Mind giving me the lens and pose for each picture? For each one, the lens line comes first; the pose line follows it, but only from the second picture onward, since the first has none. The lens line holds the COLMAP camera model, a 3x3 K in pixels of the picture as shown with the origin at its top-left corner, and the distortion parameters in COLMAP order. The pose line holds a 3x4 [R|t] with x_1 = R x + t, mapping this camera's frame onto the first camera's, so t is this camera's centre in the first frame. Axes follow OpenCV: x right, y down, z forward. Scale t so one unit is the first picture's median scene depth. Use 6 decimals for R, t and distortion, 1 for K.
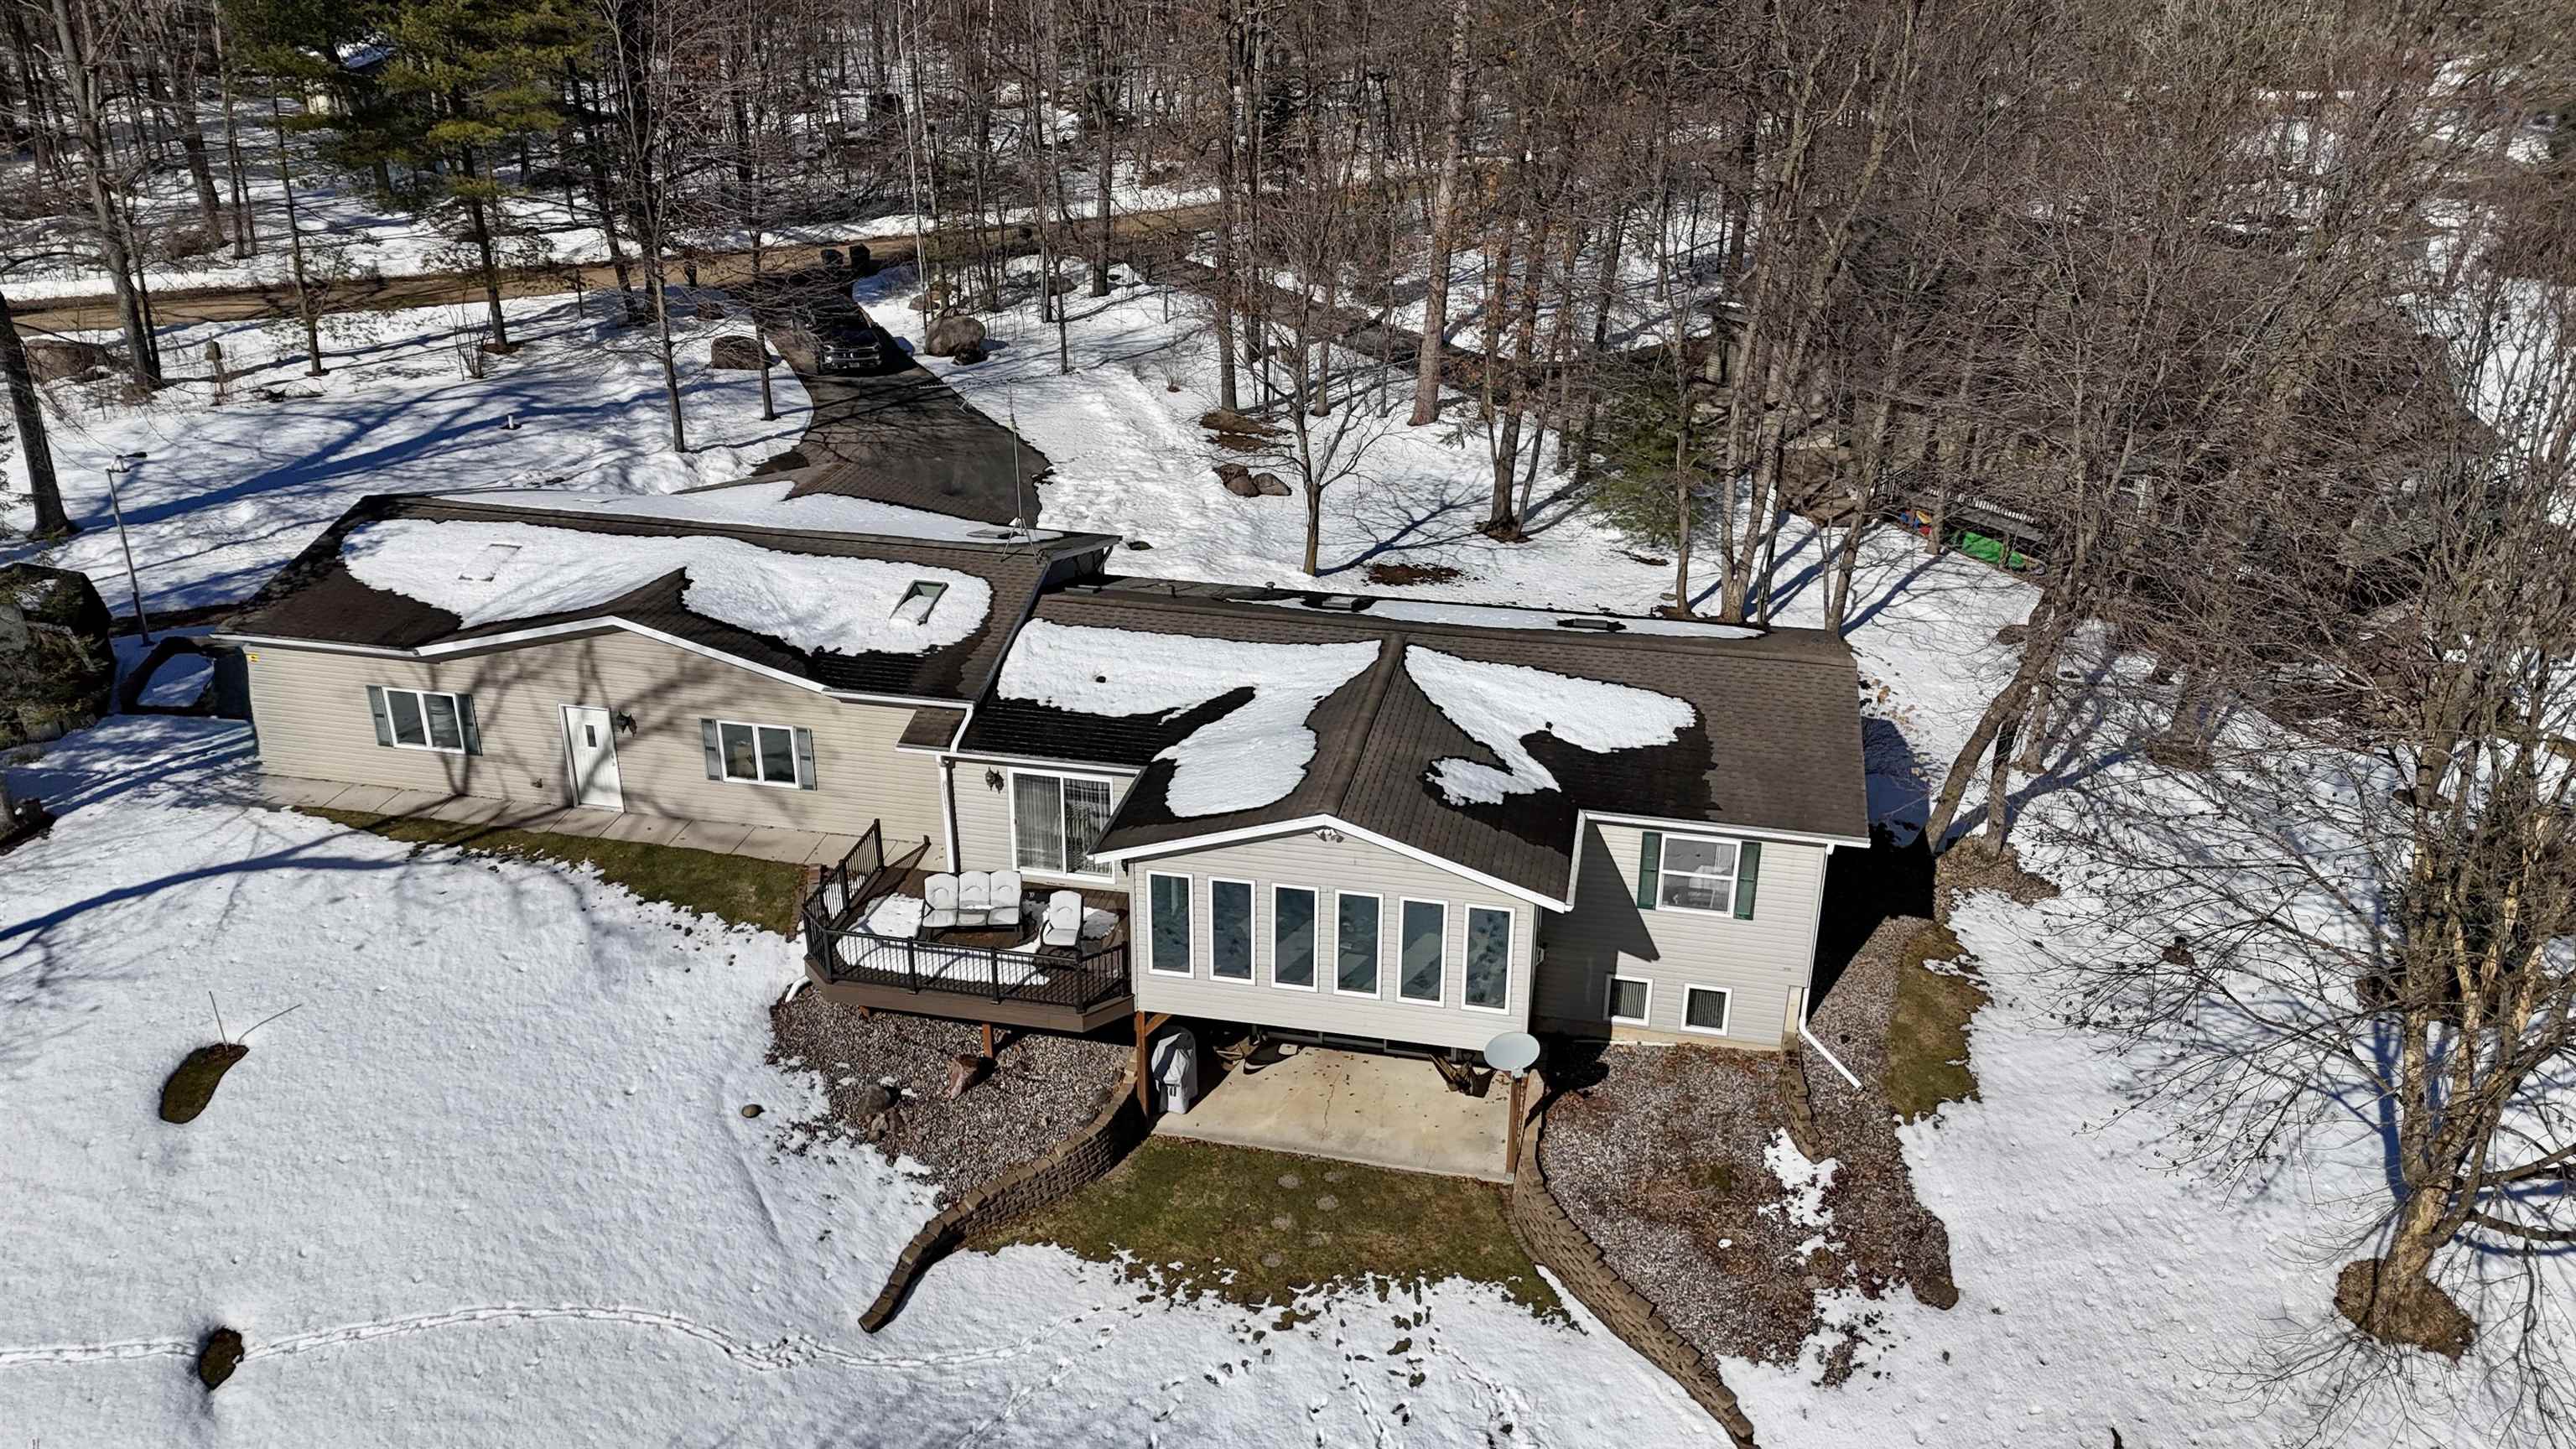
lens RADIAL K [[1881.3, 0, 1281.8], [0, 1881.3, 692.9], [0, 0, 1]] dist [0.082828, -0.077436]
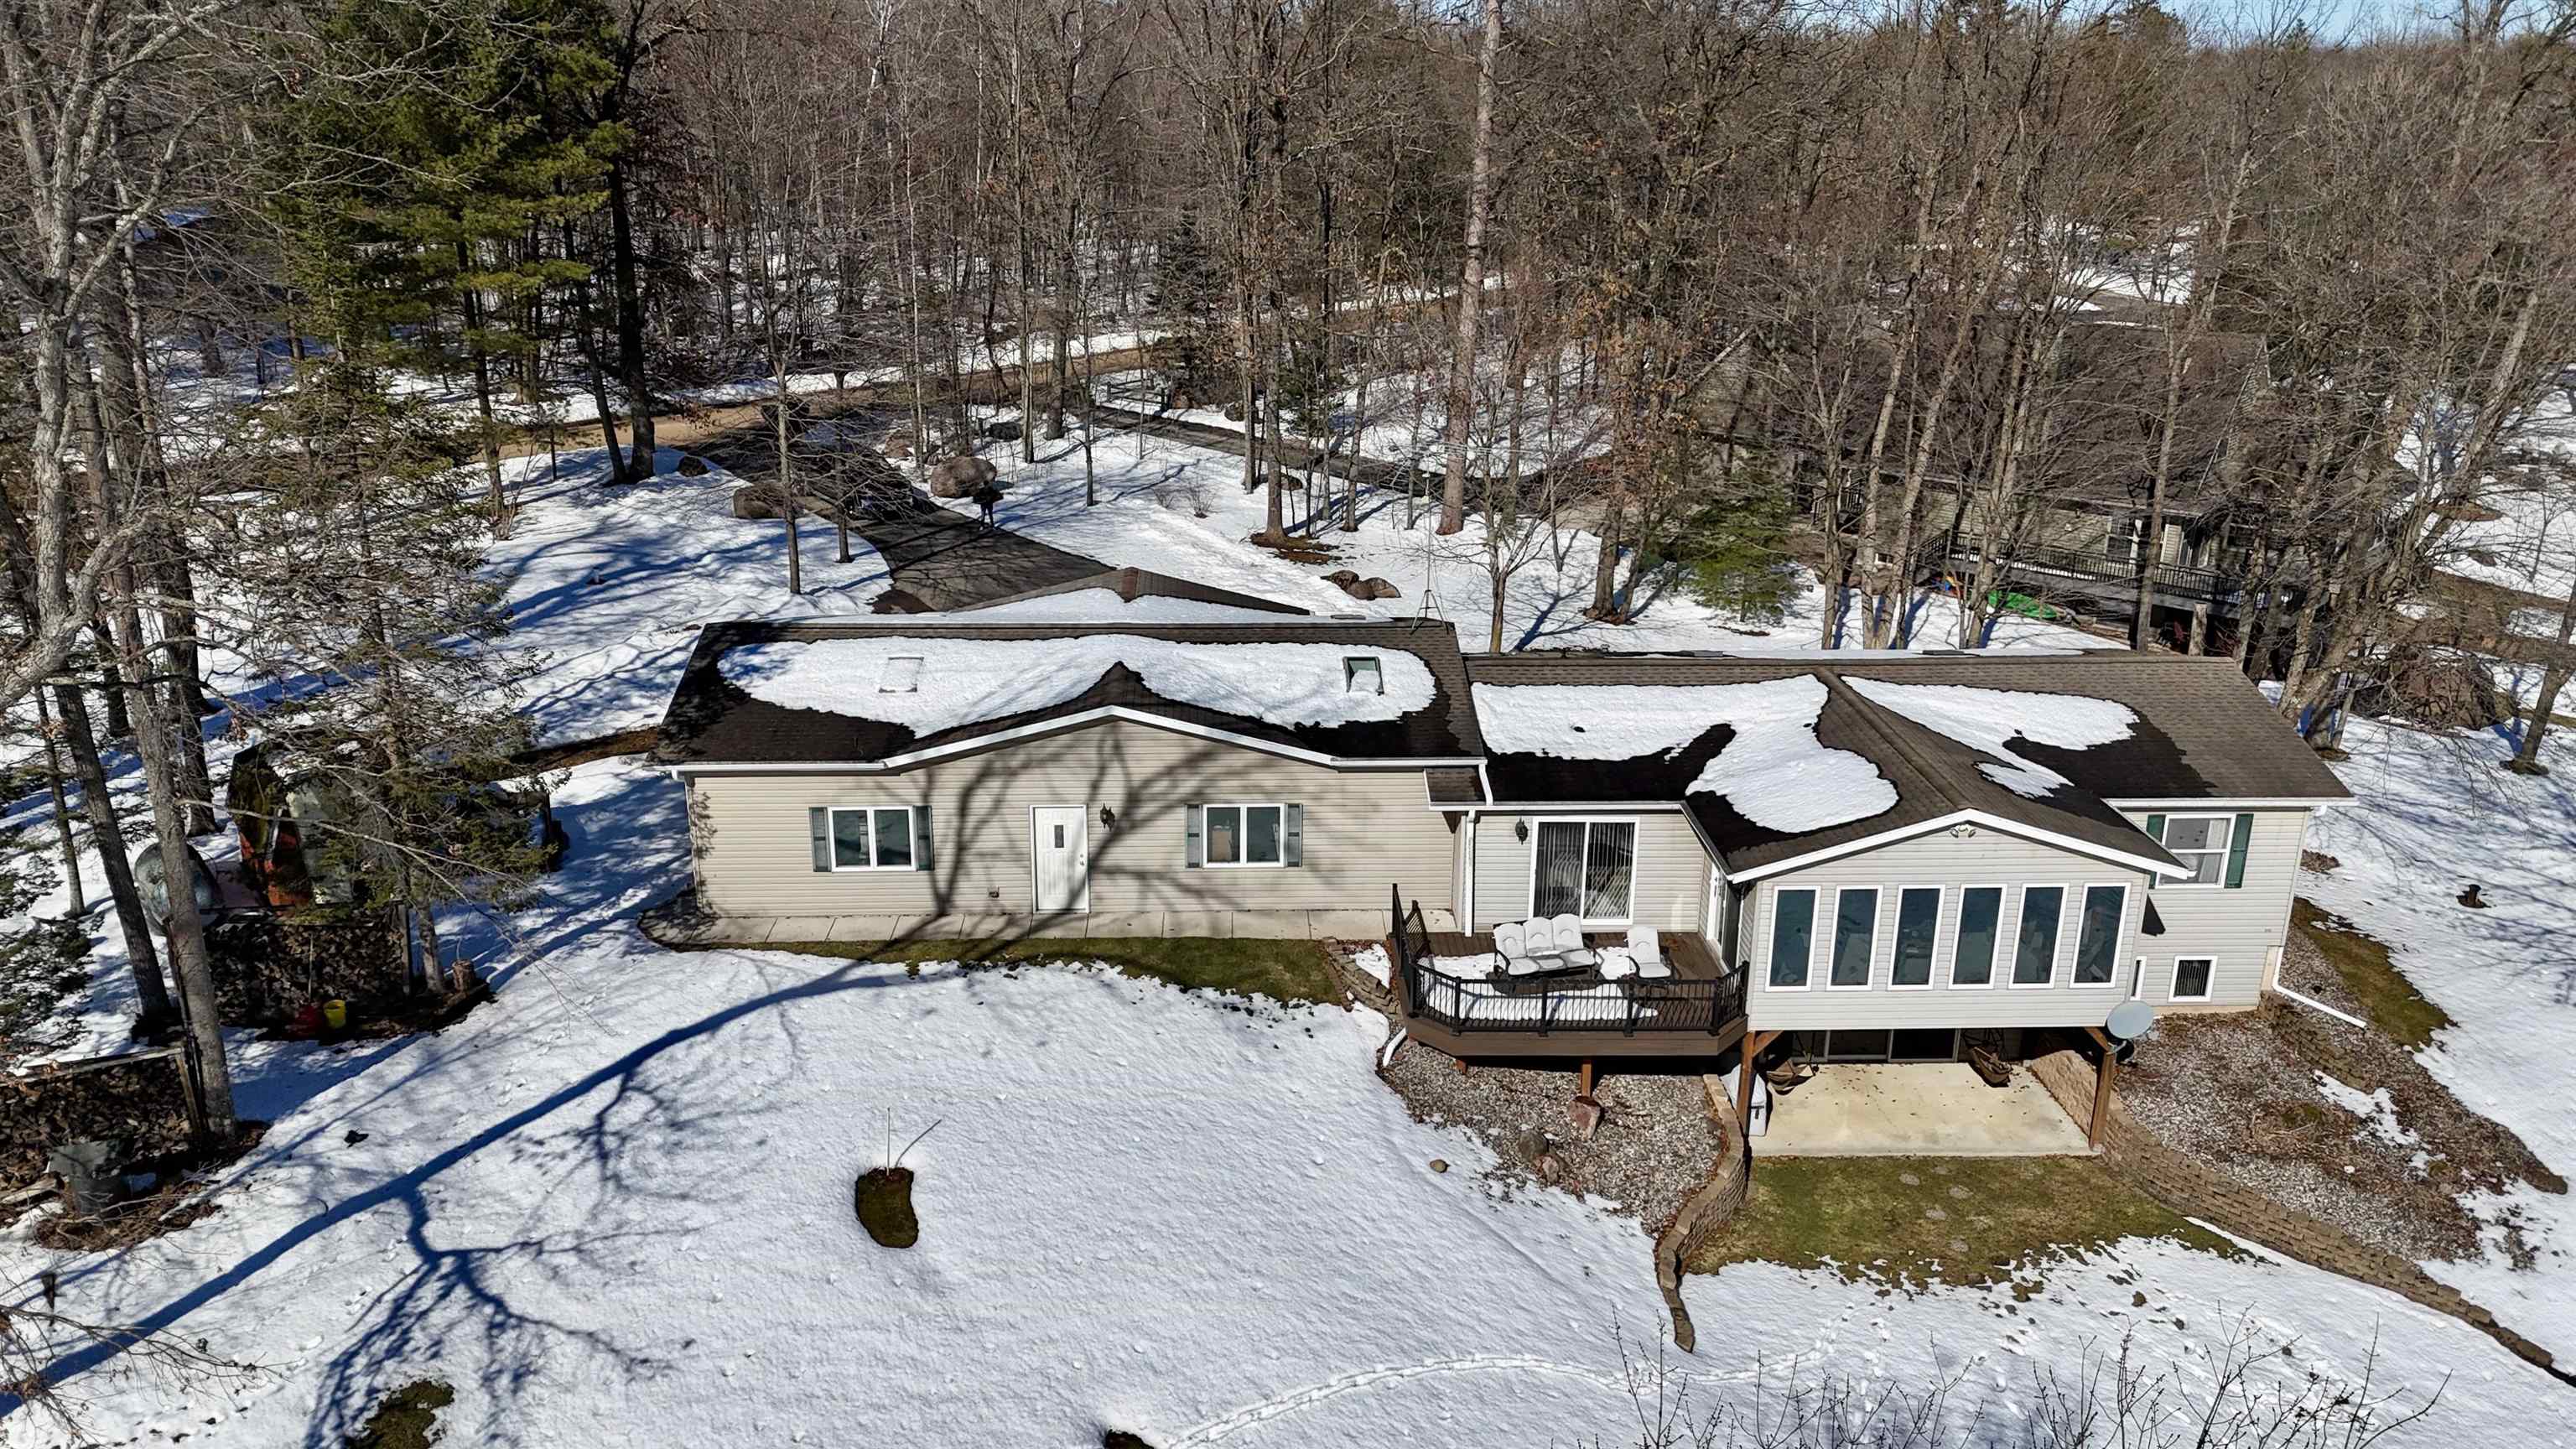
lens RADIAL K [[1881.3, 0, 1281.8], [0, 1881.3, 692.9], [0, 0, 1]] dist [0.082828, -0.077436]
pose [[0.971784, -0.075763, 0.223375, -0.502366], [0.096478, 0.991842, -0.083317, 0.044810], [-0.215241, 0.102516, 0.971165, 0.033325]]
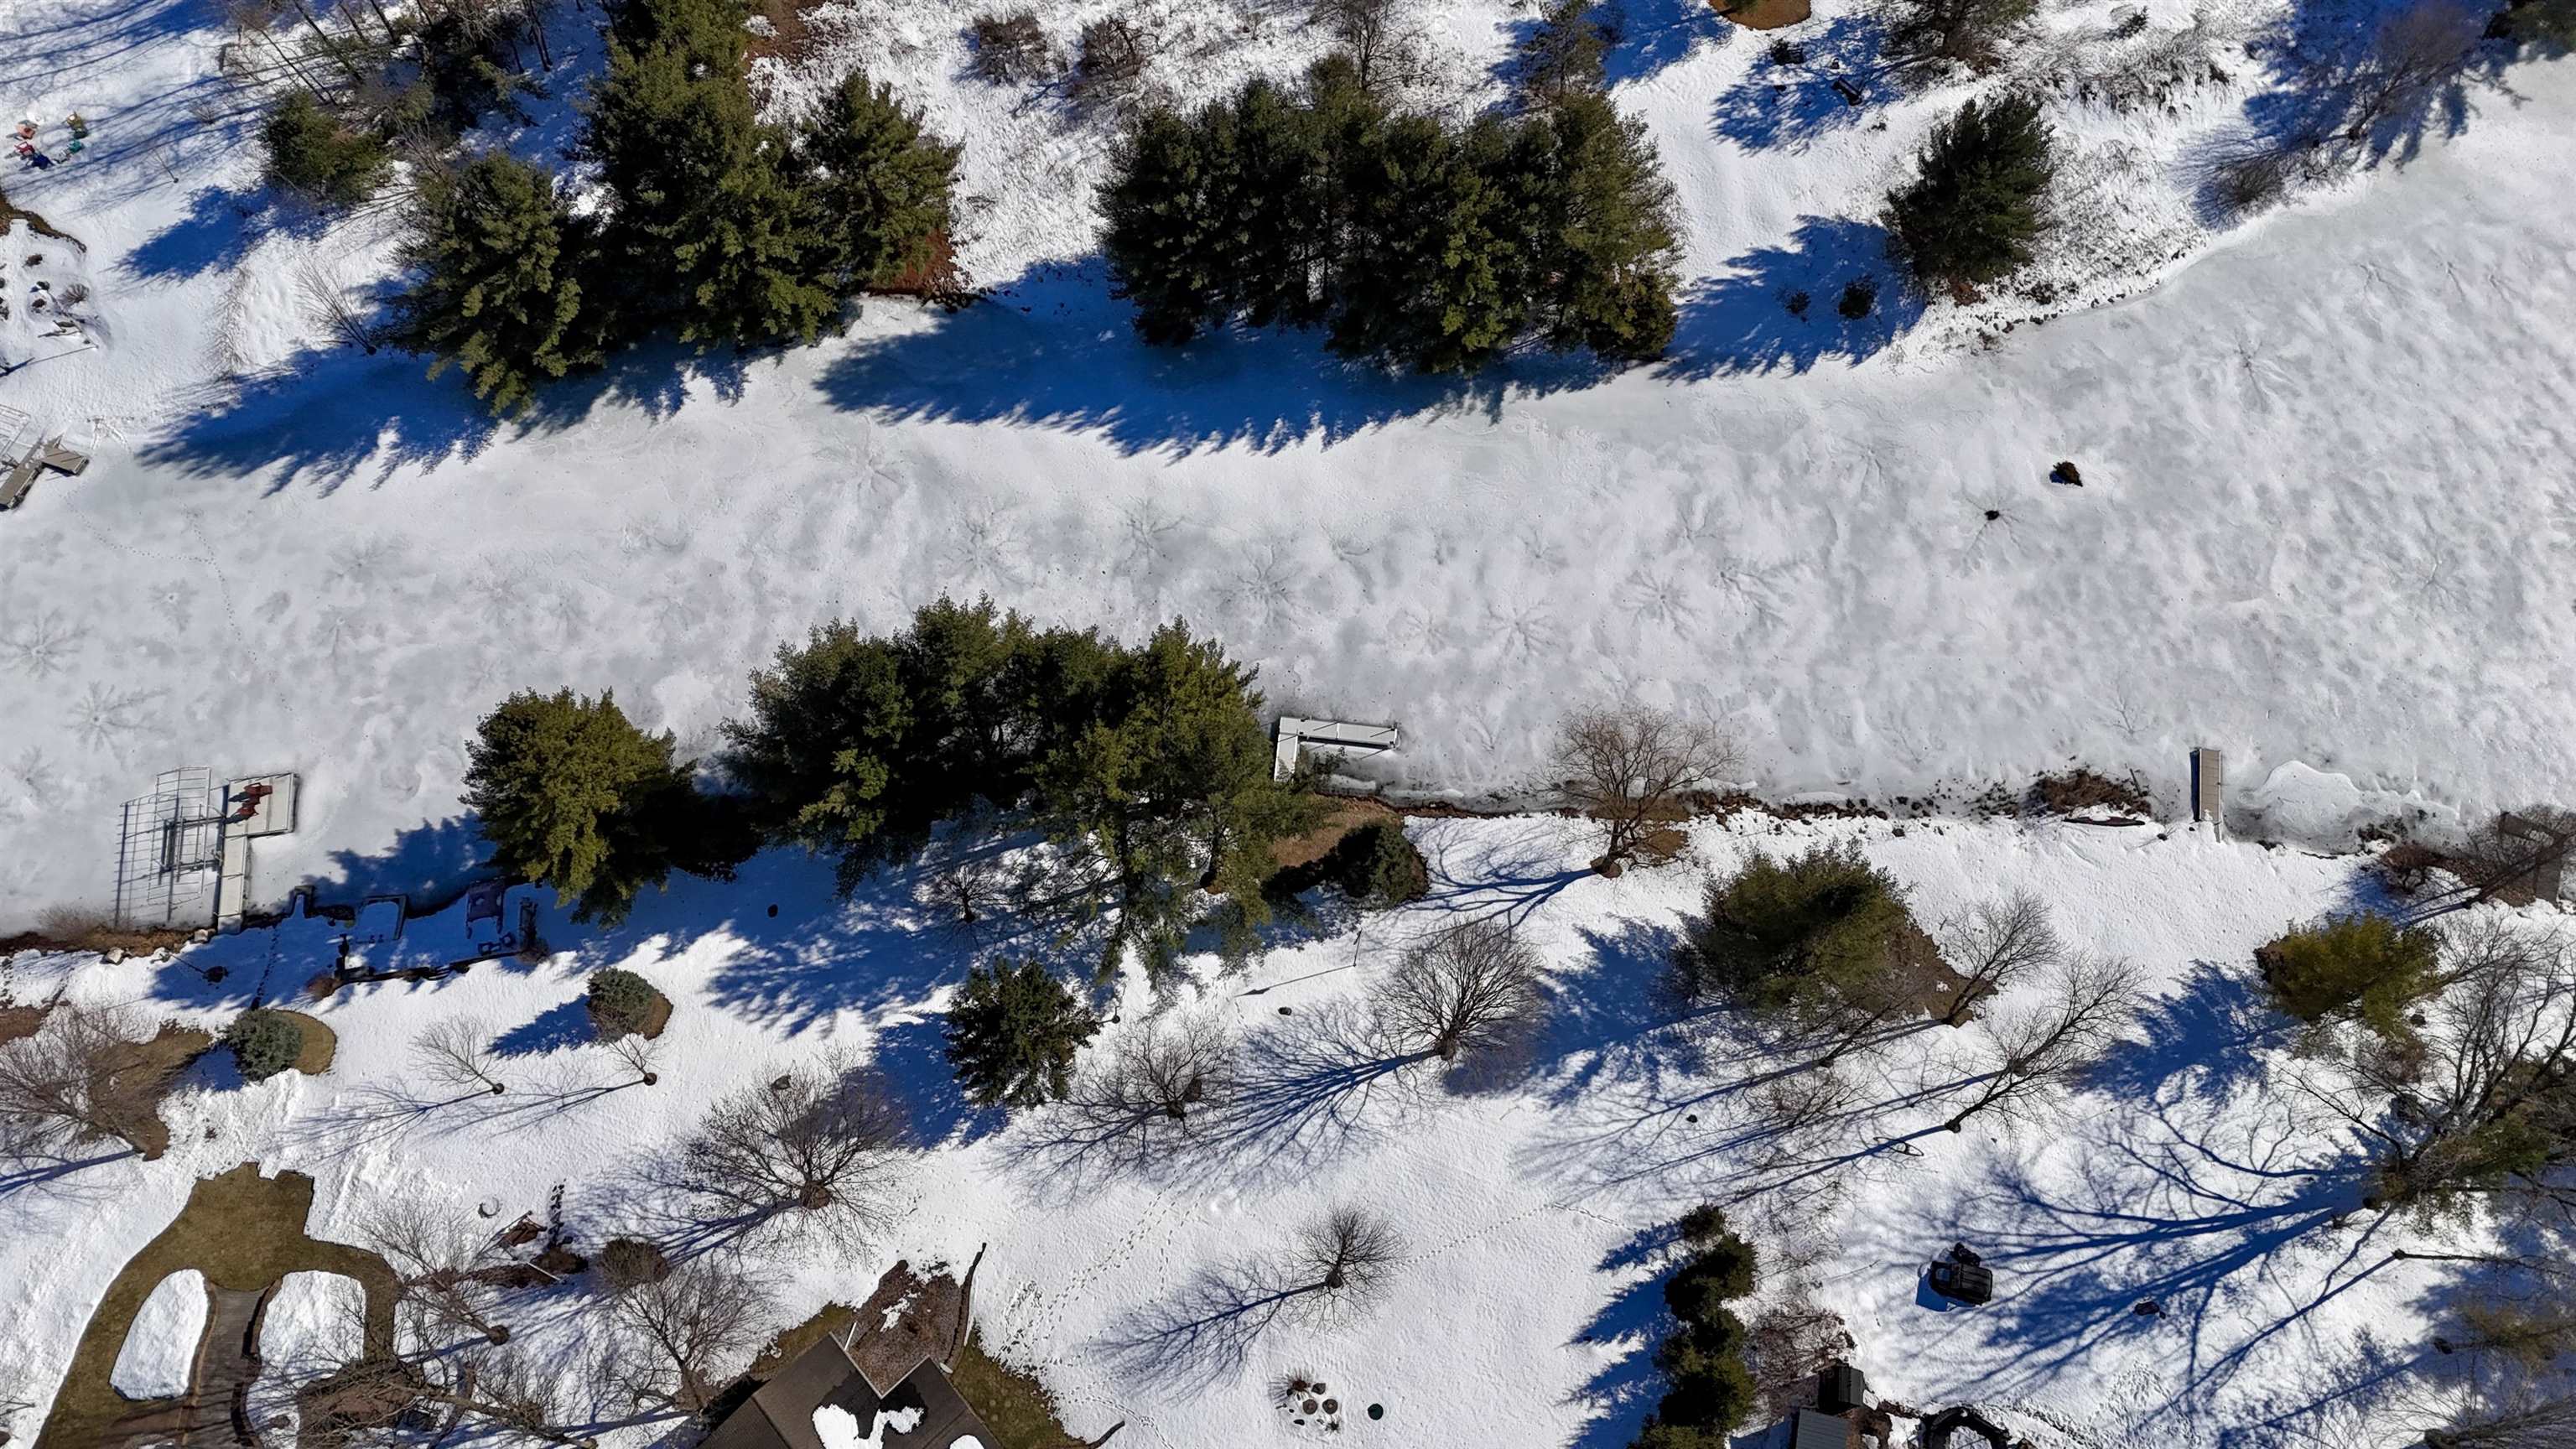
lens RADIAL K [[1891.6, 0, 1299.8], [0, 1891.6, 710.6], [0, 0, 1]] dist [0.074620, -0.067787]
pose [[-0.809542, -0.548534, 0.209170, -0.429818], [0.204989, 0.069751, 0.976276, -2.867733], [-0.550111, 0.833214, 0.055977, -0.520516]]
